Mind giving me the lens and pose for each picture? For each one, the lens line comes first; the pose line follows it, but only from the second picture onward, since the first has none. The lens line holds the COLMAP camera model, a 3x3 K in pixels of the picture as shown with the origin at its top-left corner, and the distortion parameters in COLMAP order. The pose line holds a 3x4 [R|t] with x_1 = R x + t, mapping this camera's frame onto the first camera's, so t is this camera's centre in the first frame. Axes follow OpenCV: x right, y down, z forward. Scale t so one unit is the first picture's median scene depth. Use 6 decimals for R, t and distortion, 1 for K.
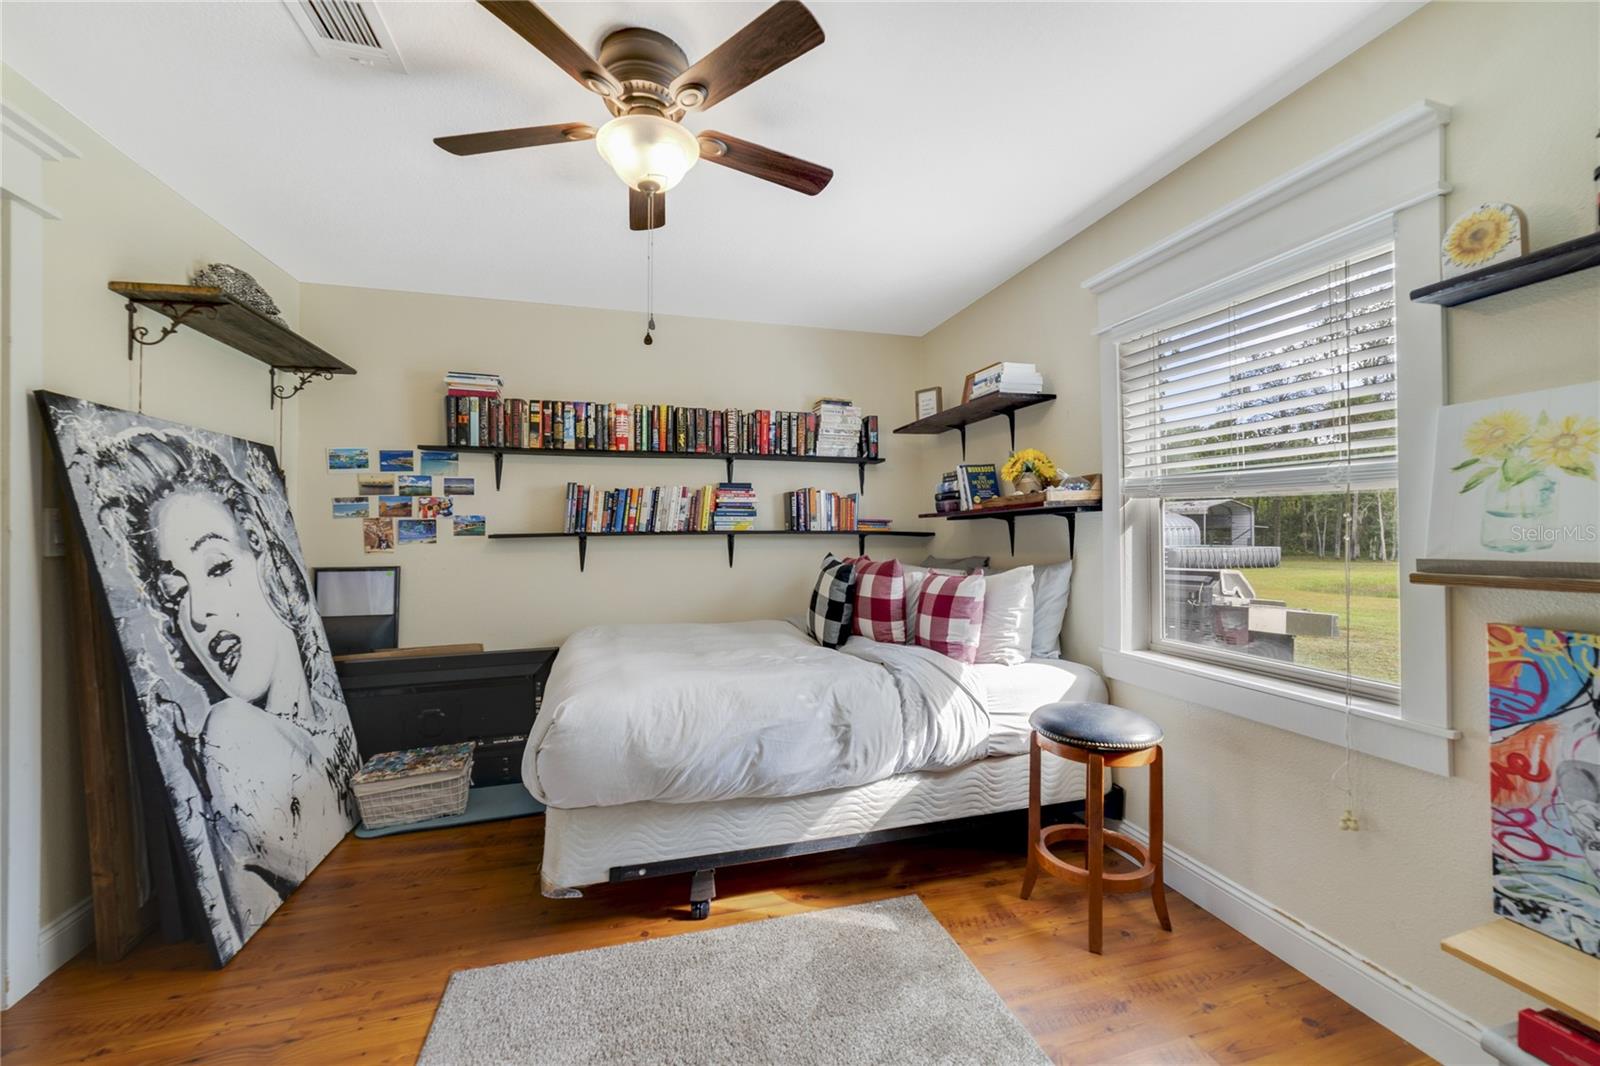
lens RADIAL K [[620.0, 0, 797.4], [0, 620.0, 525.7], [0, 0, 1]] dist [-0.002253, 0.000214]
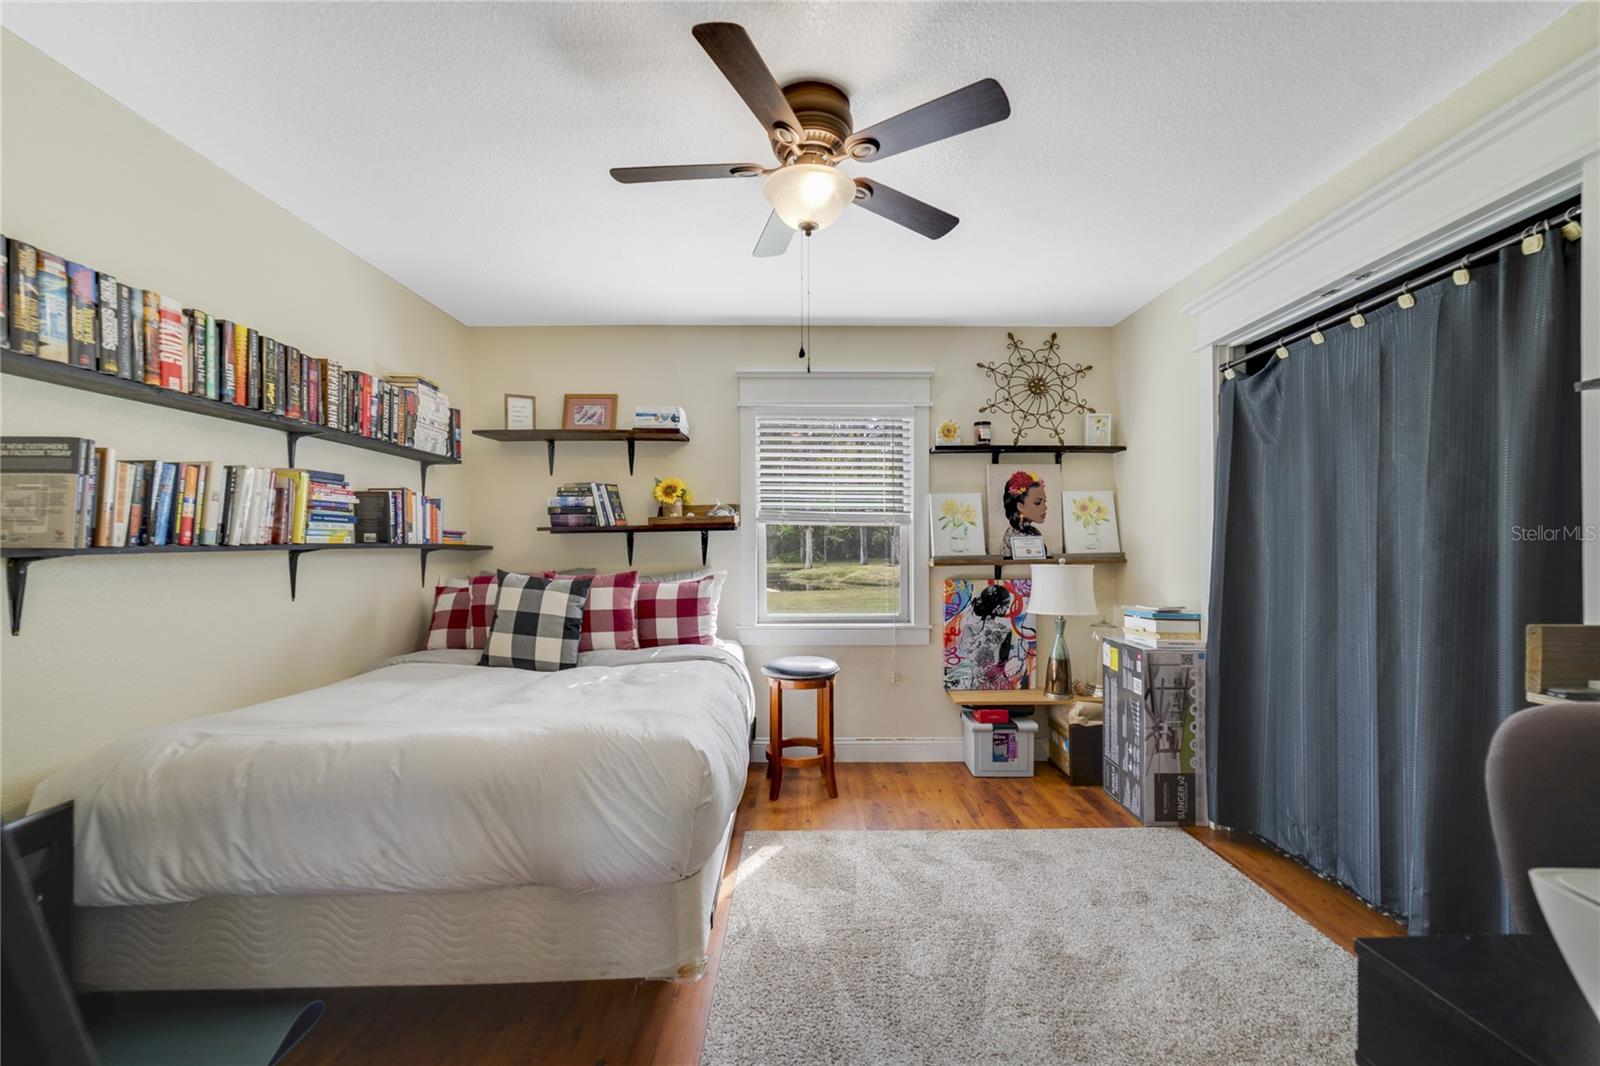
lens RADIAL K [[620.0, 0, 795.3], [0, 620.0, 546.9], [0, 0, 1]] dist [-0.002253, 0.000214]
pose [[0.285348, -0.002243, 0.958421, -0.638433], [-0.007949, 0.999957, 0.004707, 0.004848], [-0.958391, -0.008961, 0.285318, 0.351728]]
